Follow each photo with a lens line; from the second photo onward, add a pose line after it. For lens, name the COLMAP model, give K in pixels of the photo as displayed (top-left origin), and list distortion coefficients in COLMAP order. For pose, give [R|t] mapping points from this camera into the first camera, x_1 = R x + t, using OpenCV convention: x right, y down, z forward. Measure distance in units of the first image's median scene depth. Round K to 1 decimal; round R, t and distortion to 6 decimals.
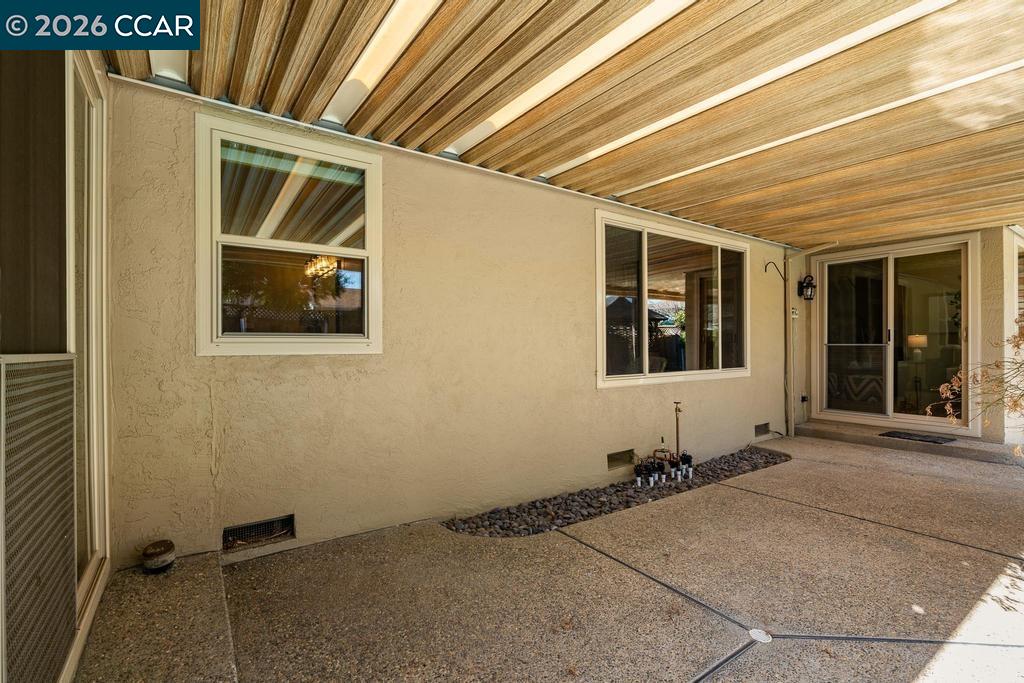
lens RADIAL K [[470.4, 0, 511.3], [0, 470.4, 348.4], [0, 0, 1]] dist [-0.001787, -0.000318]
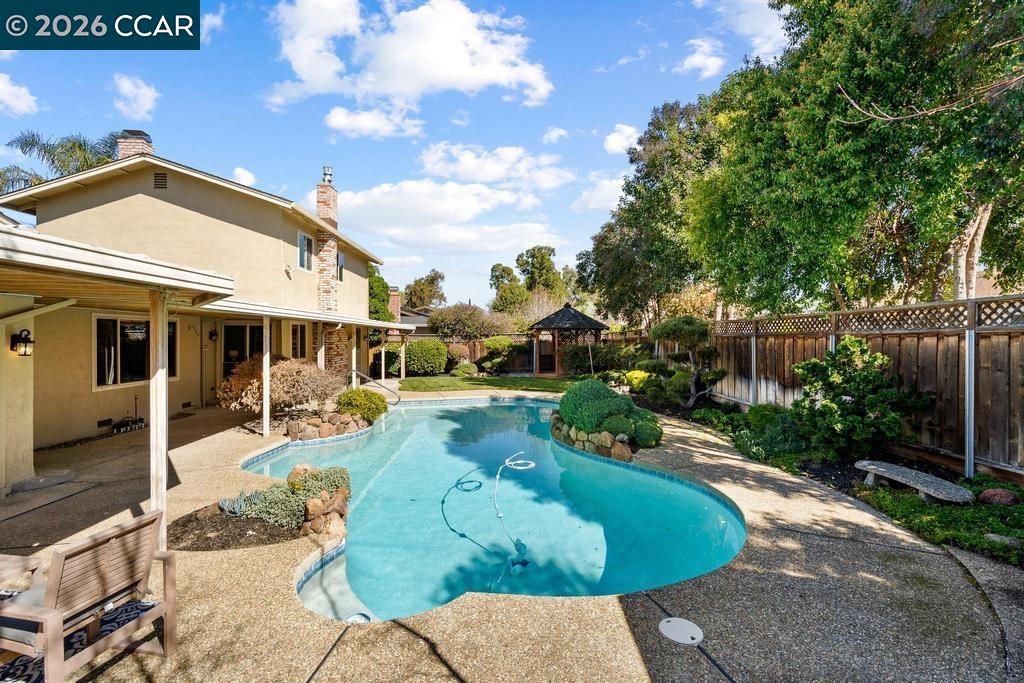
lens RADIAL K [[461.5, 0, 512.0], [0, 461.5, 341.5], [0, 0, 1]] dist [-0.002510, -0.000468]
pose [[0.540699, -0.001030, 0.841216, -0.551508], [-0.000560, 0.999999, 0.001585, -0.154658], [-0.841216, -0.001328, 0.540697, -1.780263]]
